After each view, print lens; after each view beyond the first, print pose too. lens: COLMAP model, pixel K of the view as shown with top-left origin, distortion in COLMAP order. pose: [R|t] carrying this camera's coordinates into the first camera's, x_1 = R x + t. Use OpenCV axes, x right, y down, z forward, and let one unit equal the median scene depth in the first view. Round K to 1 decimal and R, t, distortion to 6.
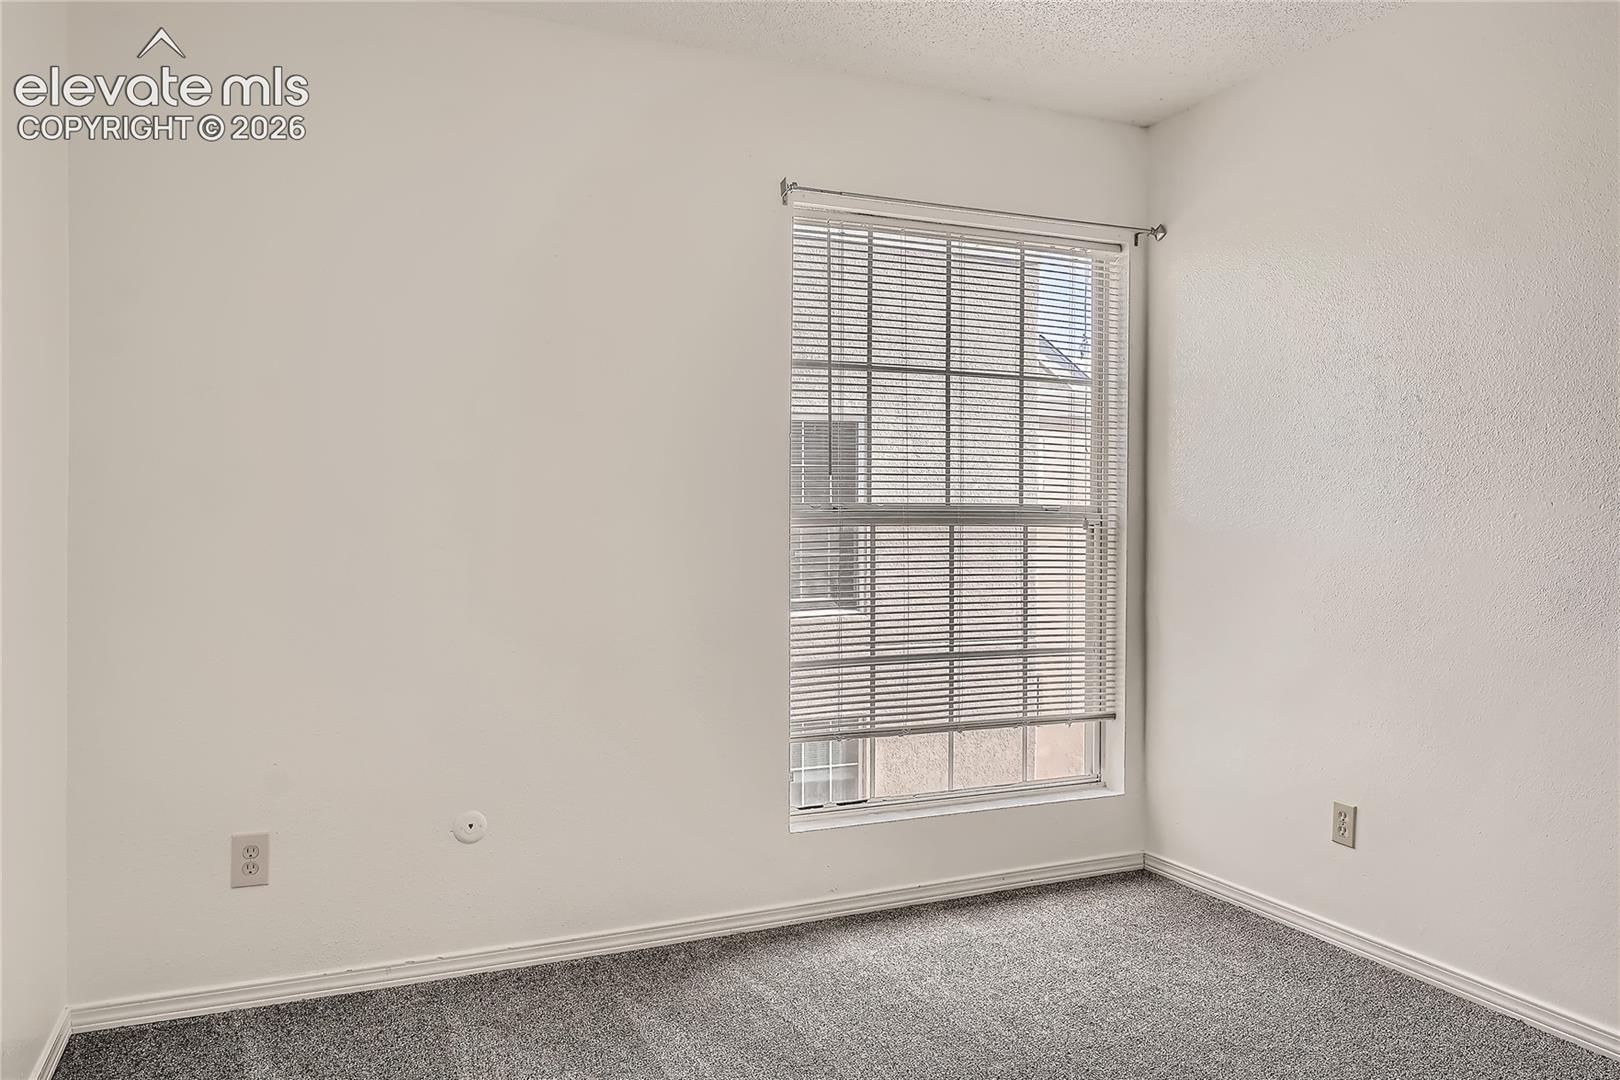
lens RADIAL K [[1156.0, 0, 798.8], [0, 1156.0, 540.0], [0, 0, 1]] dist [0.008336, 0.001996]
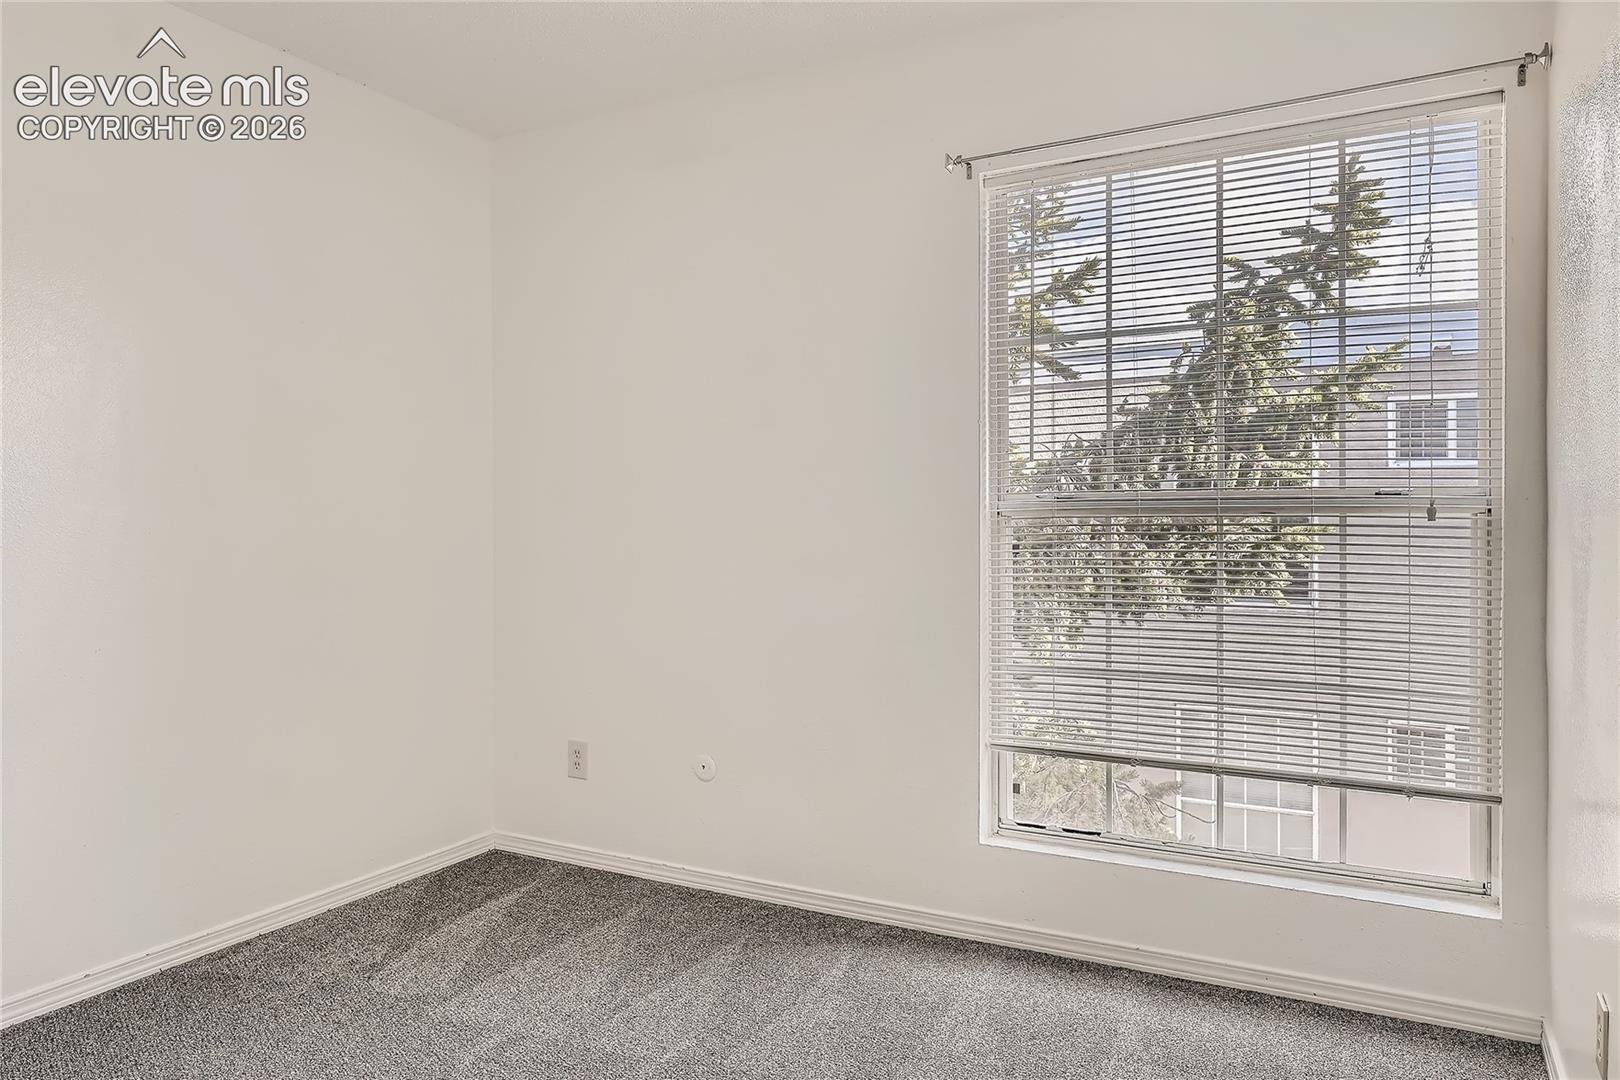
lens RADIAL K [[1156.0, 0, 798.4], [0, 1156.0, 534.2], [0, 0, 1]] dist [0.008336, 0.001996]
pose [[0.586785, 0.006619, -0.809716, 0.673587], [-0.004765, 0.999978, 0.004722, -0.002741], [0.809729, 0.001087, 0.586803, 0.329969]]
